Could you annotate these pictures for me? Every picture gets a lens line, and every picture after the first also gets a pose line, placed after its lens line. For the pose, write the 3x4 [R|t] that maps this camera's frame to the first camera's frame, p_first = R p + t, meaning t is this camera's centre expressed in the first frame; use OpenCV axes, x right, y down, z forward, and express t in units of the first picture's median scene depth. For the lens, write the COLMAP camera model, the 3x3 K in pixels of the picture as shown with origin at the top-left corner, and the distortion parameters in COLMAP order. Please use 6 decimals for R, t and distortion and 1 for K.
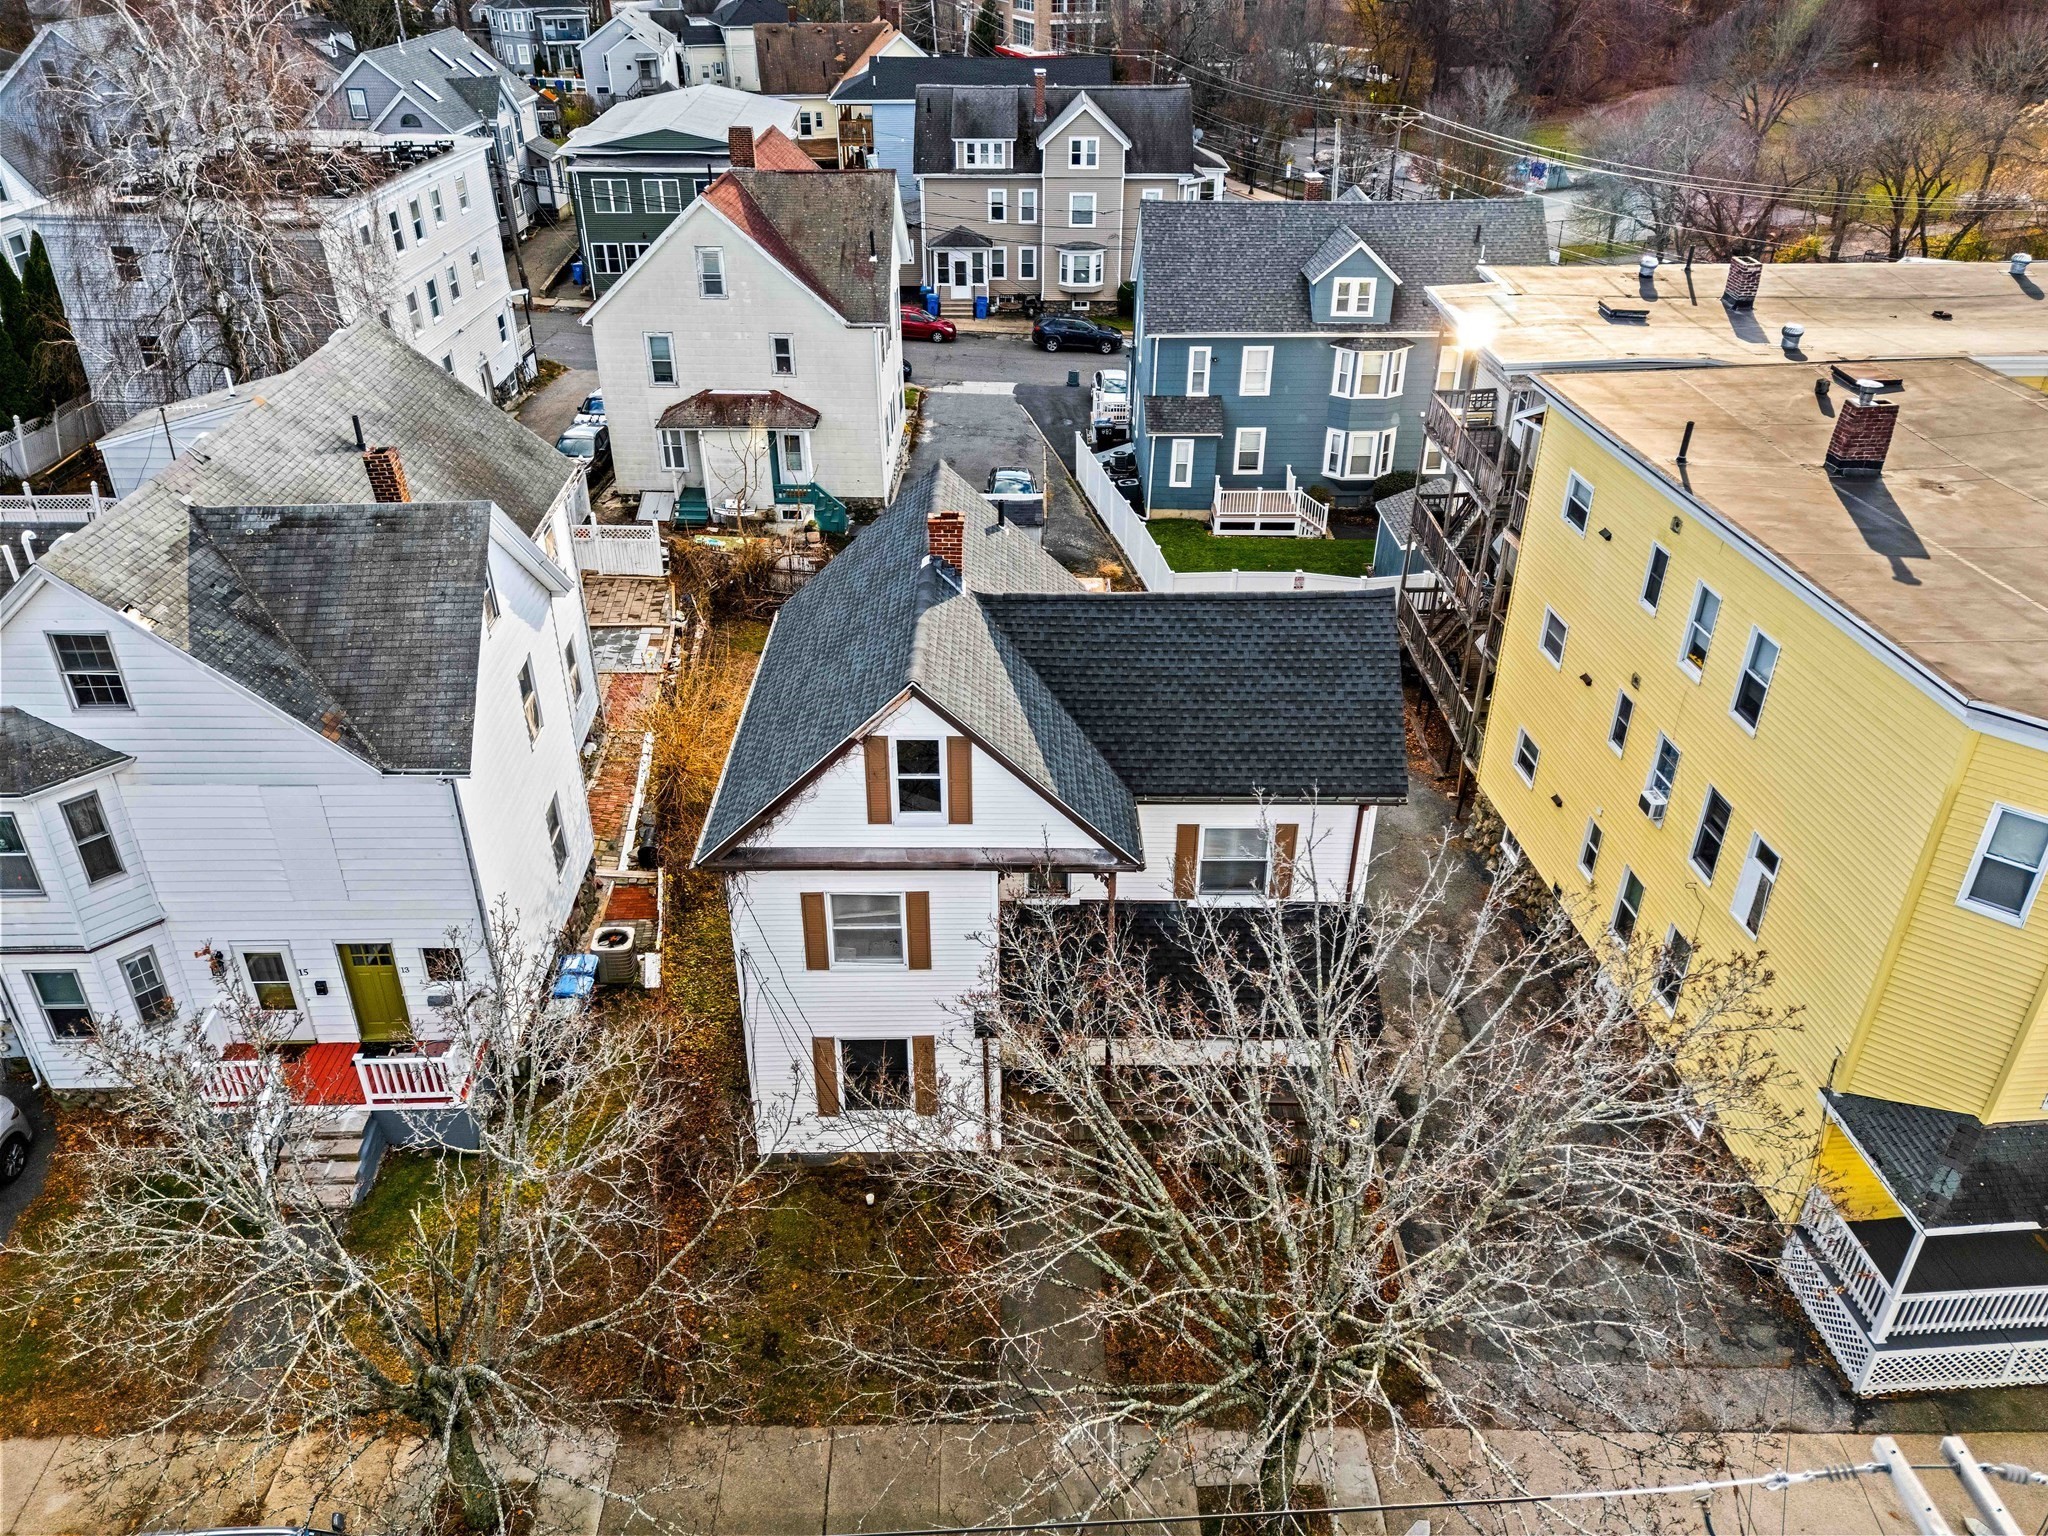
lens RADIAL K [[1495.6, 0, 1024.0], [0, 1495.6, 768.0], [0, 0, 1]] dist [0.084583, -0.080624]
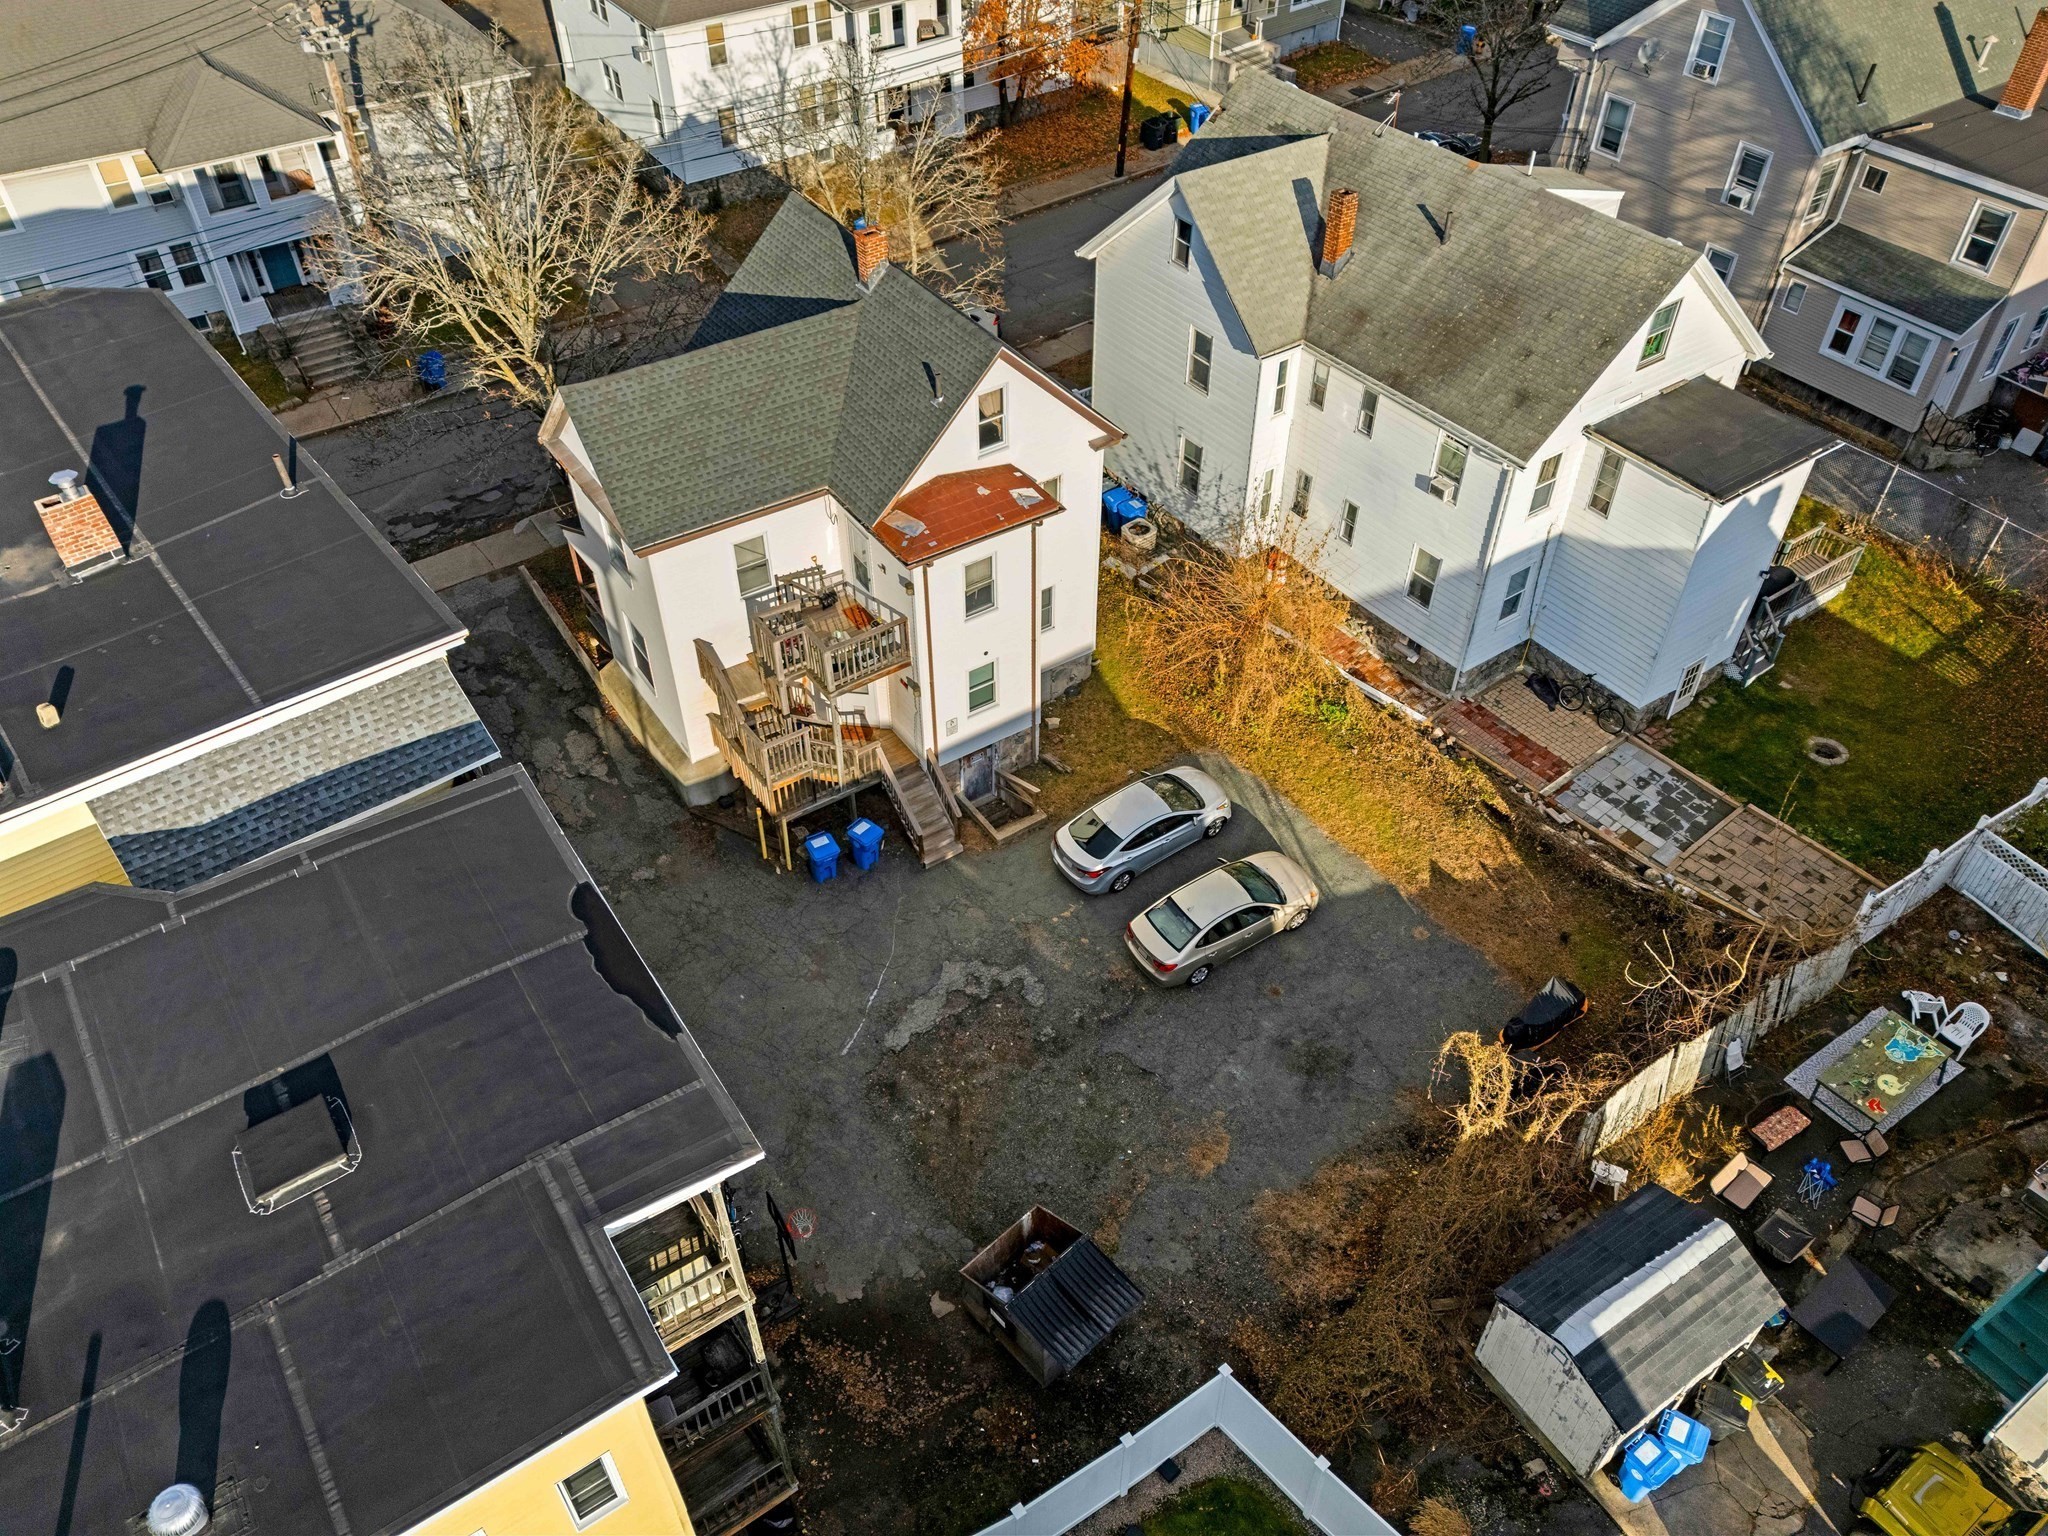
lens RADIAL K [[1510.1, 0, 1030.1], [0, 1510.1, 769.1], [0, 0, 1]] dist [0.069081, -0.048839]
pose [[-0.832458, 0.376387, -0.406628, 0.263420], [-0.285284, 0.337971, 0.896877, -0.591917], [0.475001, 0.862617, -0.173969, 0.801196]]
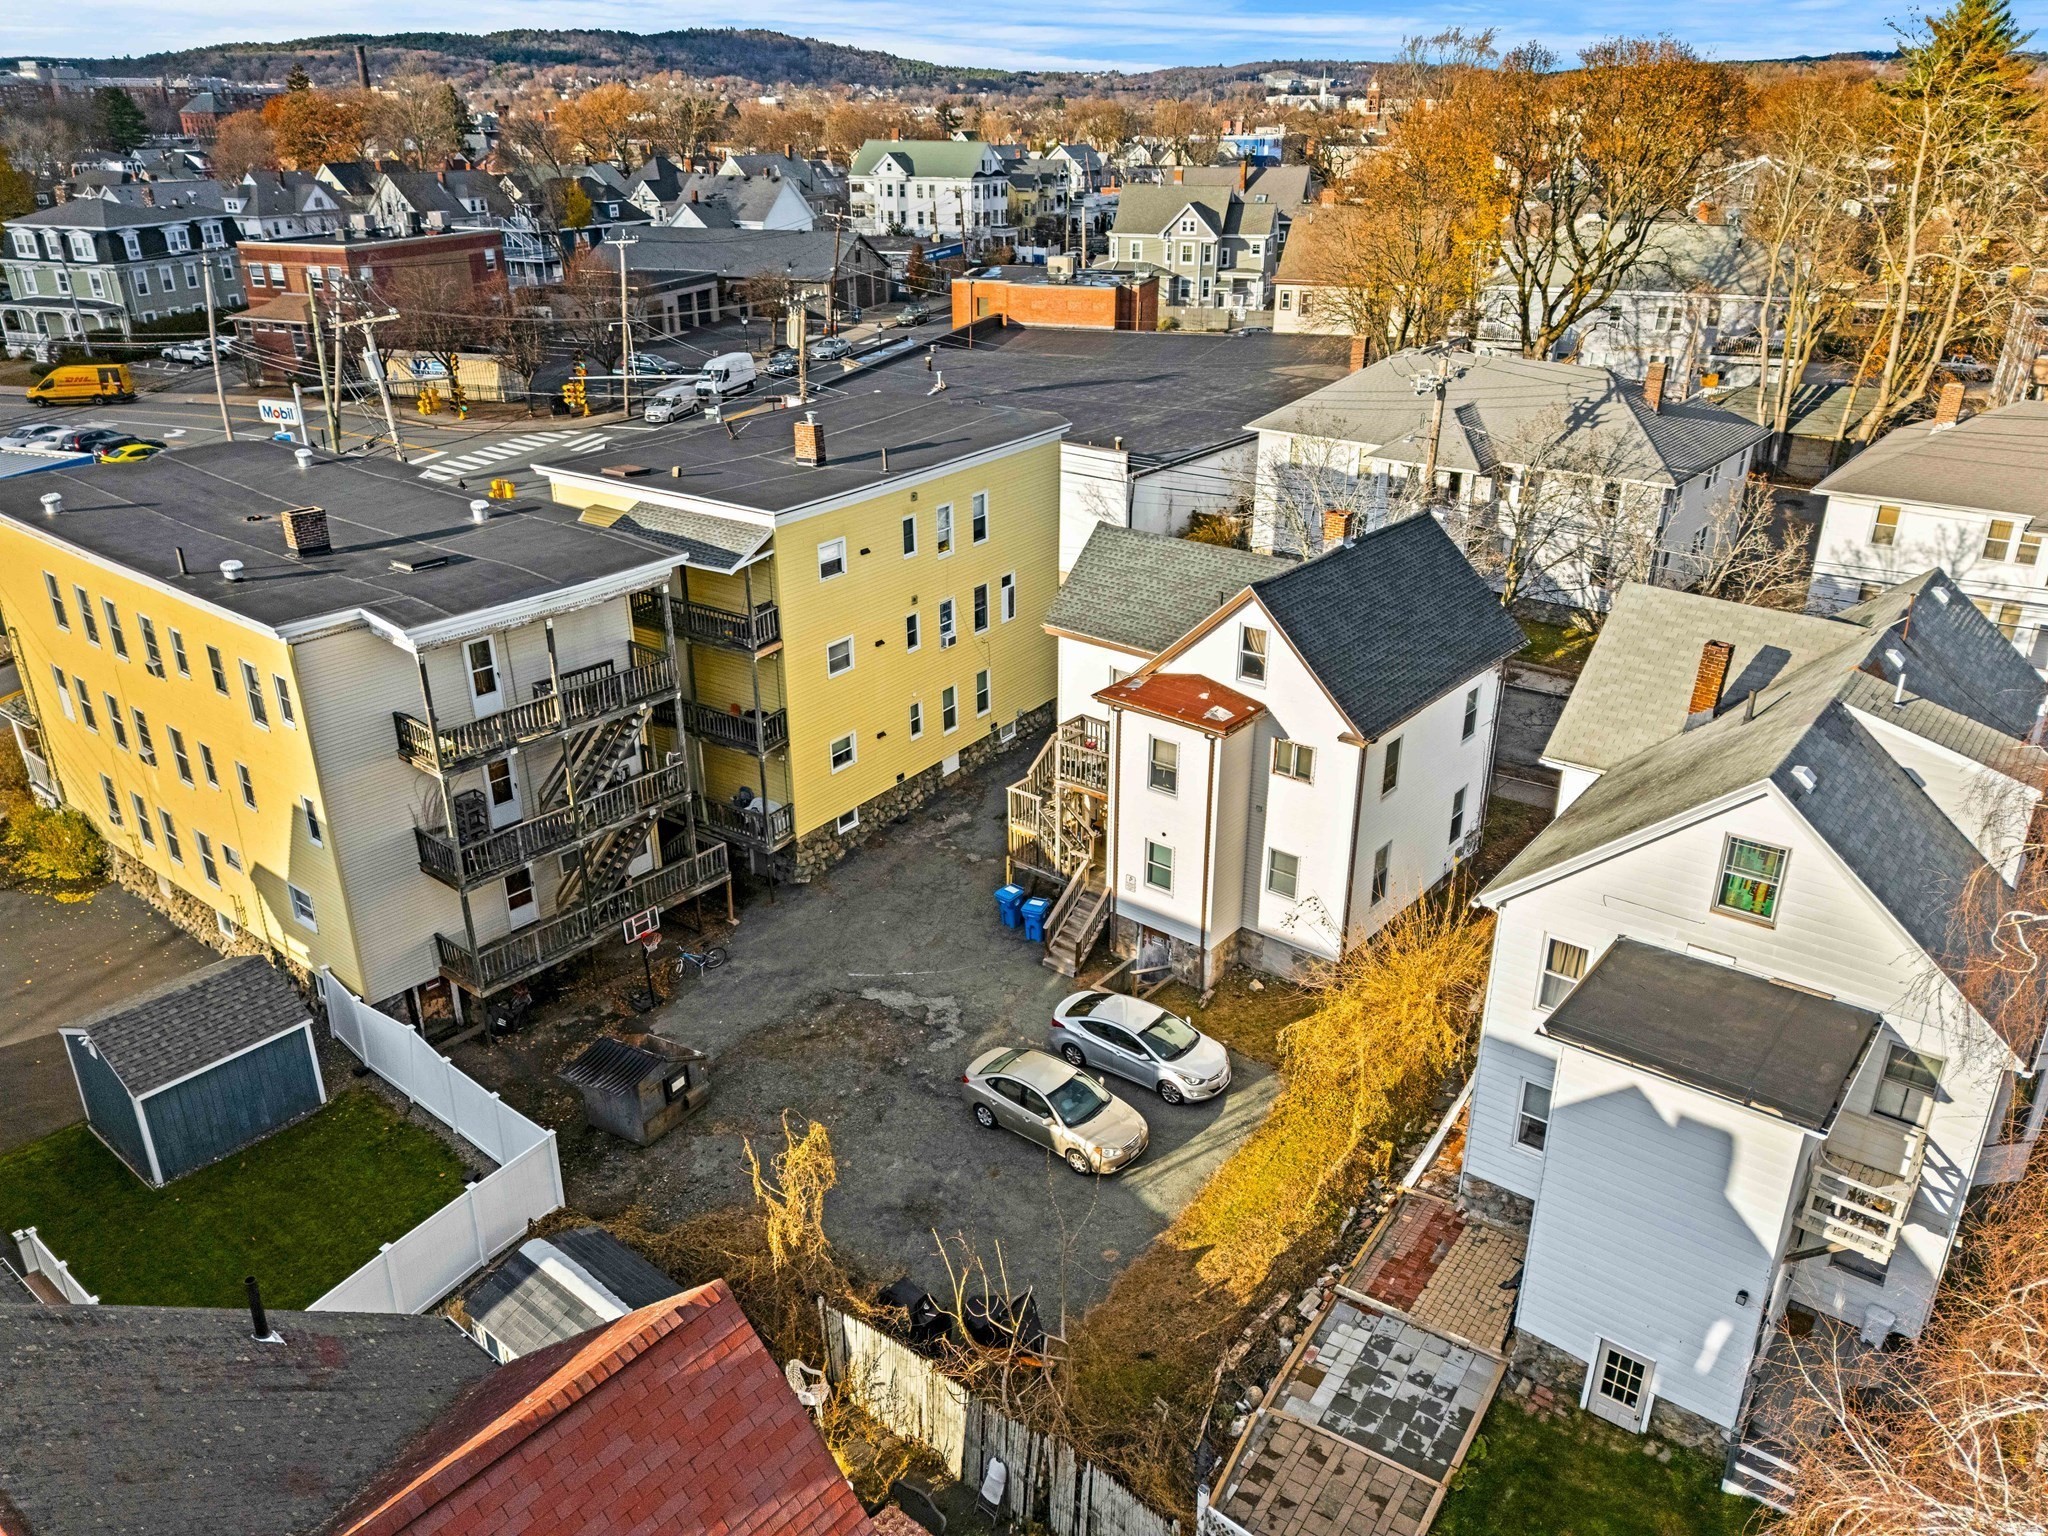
lens RADIAL K [[1506.5, 0, 1022.4], [0, 1506.5, 760.9], [0, 0, 1]] dist [0.080189, -0.067782]
pose [[-0.769052, -0.257747, 0.584915, -0.372518], [0.327662, 0.626739, 0.706991, -0.580985], [-0.548814, 0.735367, -0.397541, 0.938243]]
